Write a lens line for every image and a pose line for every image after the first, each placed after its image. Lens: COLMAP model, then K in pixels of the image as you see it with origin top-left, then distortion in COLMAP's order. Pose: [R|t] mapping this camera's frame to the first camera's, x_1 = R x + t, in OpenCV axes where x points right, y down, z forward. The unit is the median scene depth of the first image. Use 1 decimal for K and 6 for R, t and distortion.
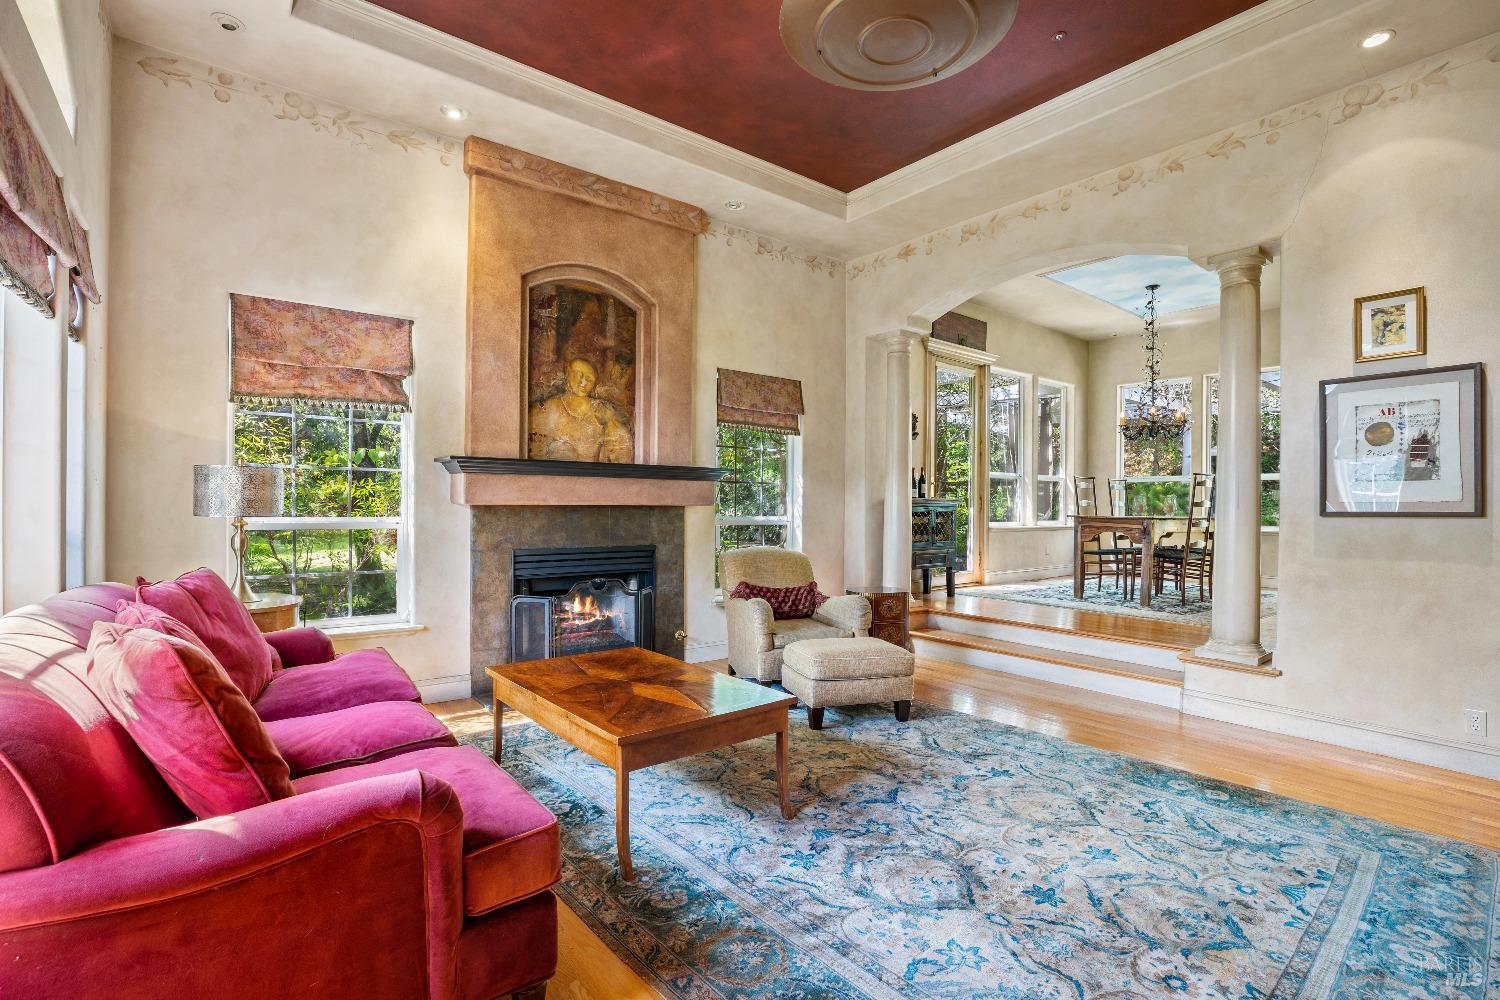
lens RADIAL K [[700.1, 0, 763.3], [0, 700.1, 505.9], [0, 0, 1]] dist [-0.038161, 0.011119]
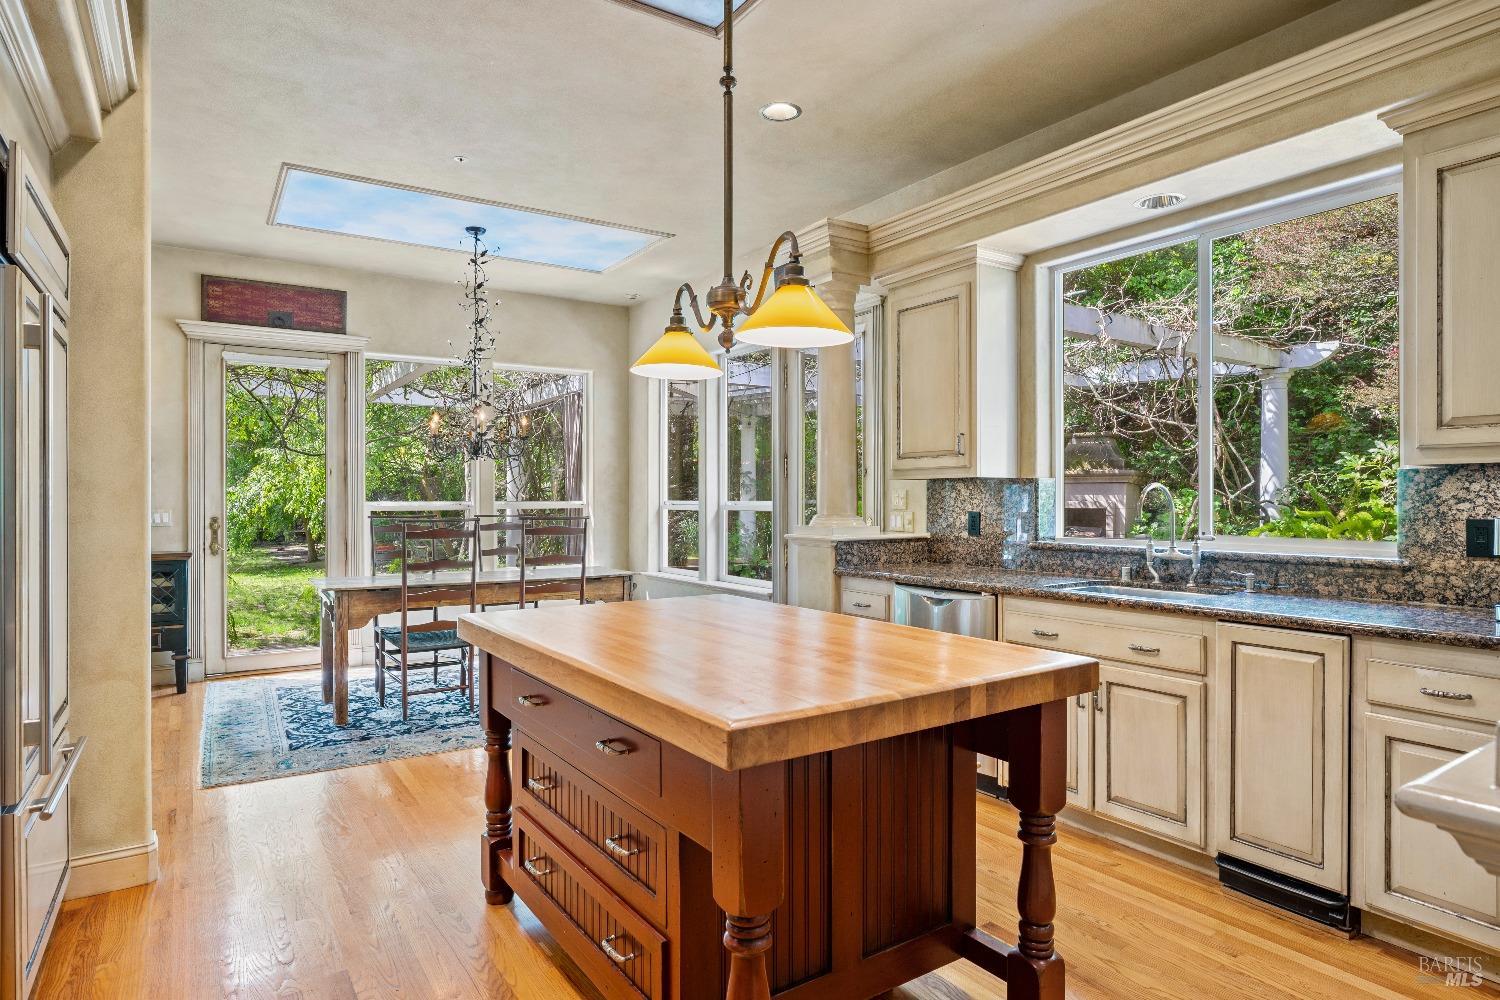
lens RADIAL K [[839.2, 0, 760.0], [0, 839.2, 498.2], [0, 0, 1]] dist [-0.017625, -0.000080]
pose [[0.995589, -0.012591, -0.092968, 1.363650], [0.012465, 0.999920, -0.001930, -0.082716], [0.092985, 0.000762, 0.995667, 0.343040]]
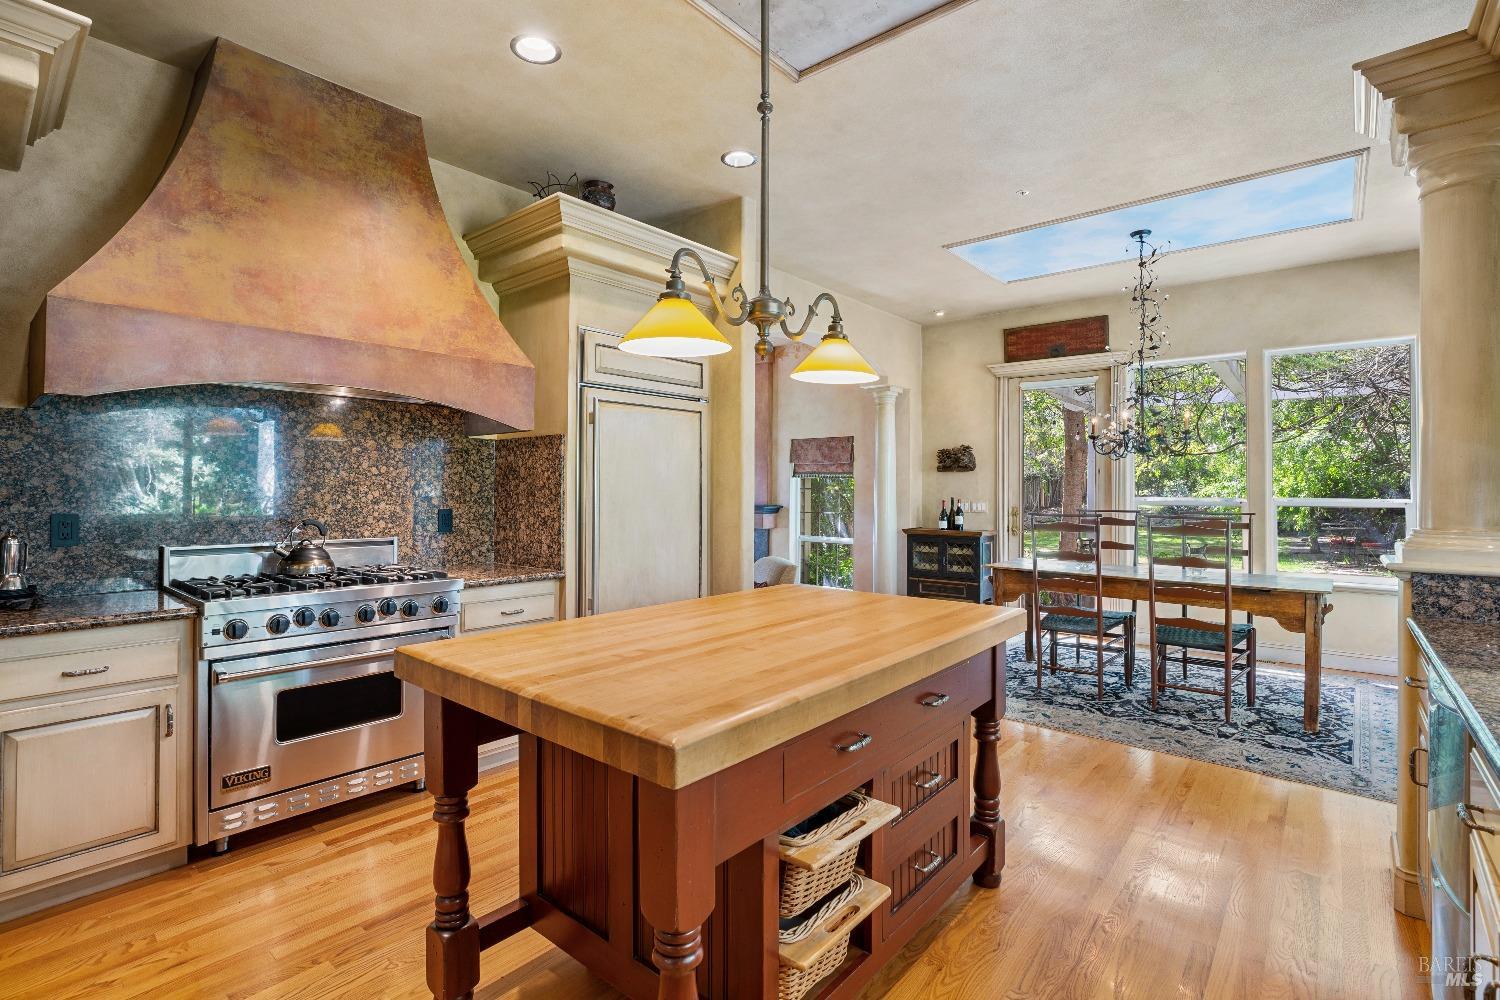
lens RADIAL K [[700.1, 0, 754.6], [0, 700.1, 474.9], [0, 0, 1]] dist [-0.038161, 0.011119]
pose [[0.188993, -0.029967, -0.981521, 1.730331], [-0.007549, 0.999460, -0.031968, -0.082801], [0.981949, 0.013451, 0.188664, 0.754095]]
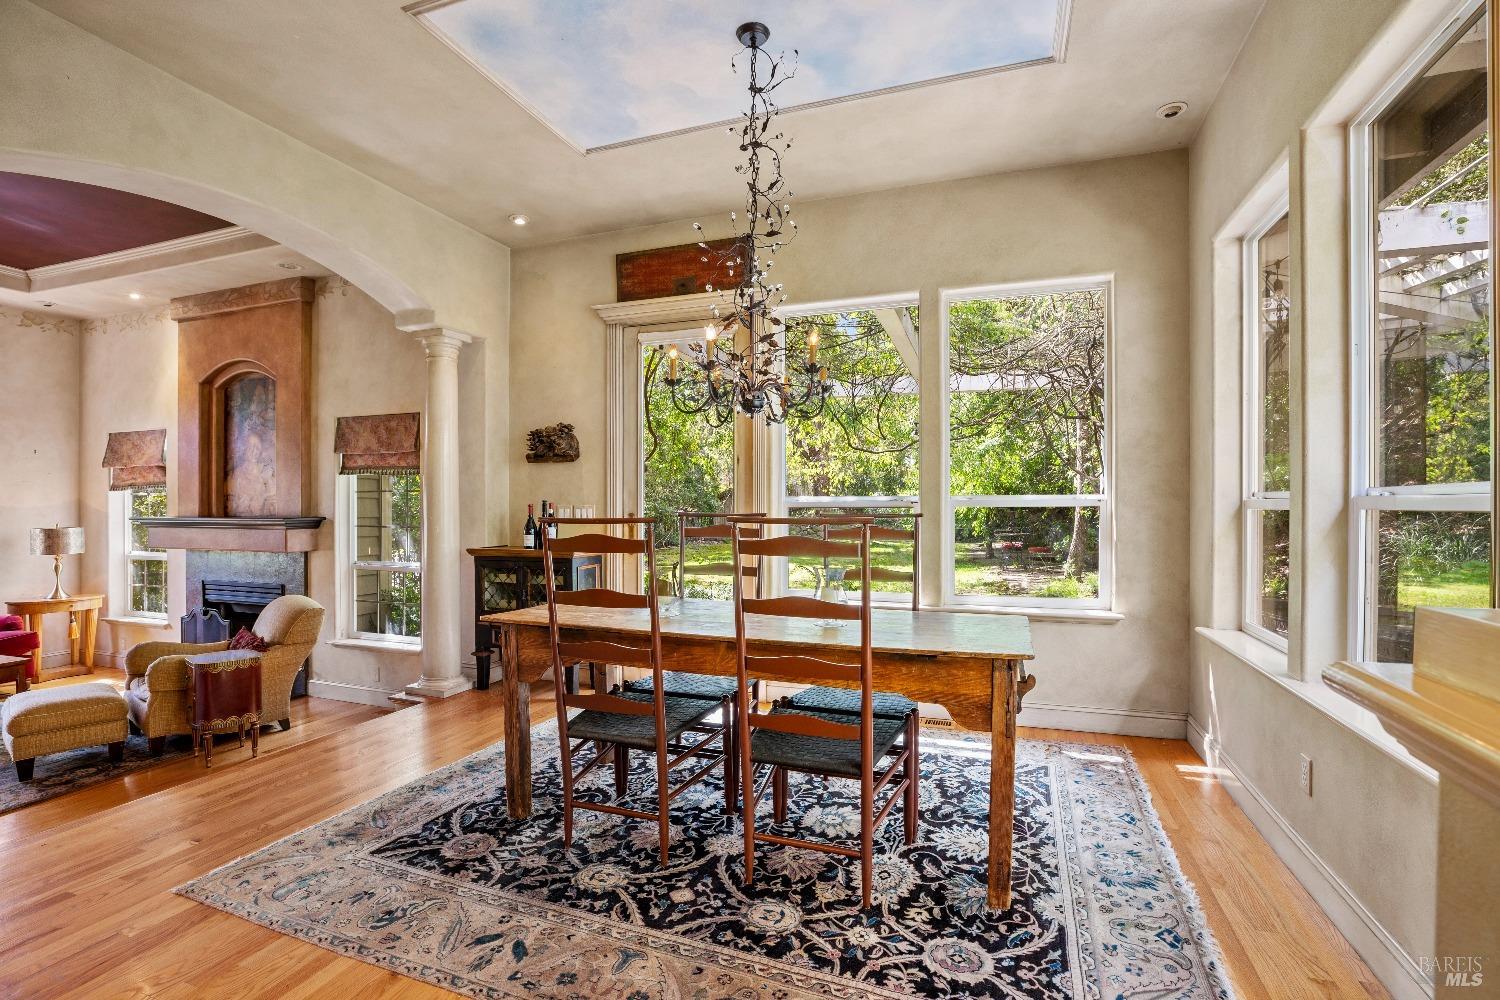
lens RADIAL K [[700.1, 0, 746.4], [0, 700.1, 504.9], [0, 0, 1]] dist [-0.038161, 0.011119]
pose [[0.516104, -0.011648, -0.856447, 1.348427], [0.004334, 0.999930, -0.010987, -0.066017], [0.856515, 0.001959, 0.516118, 1.191389]]
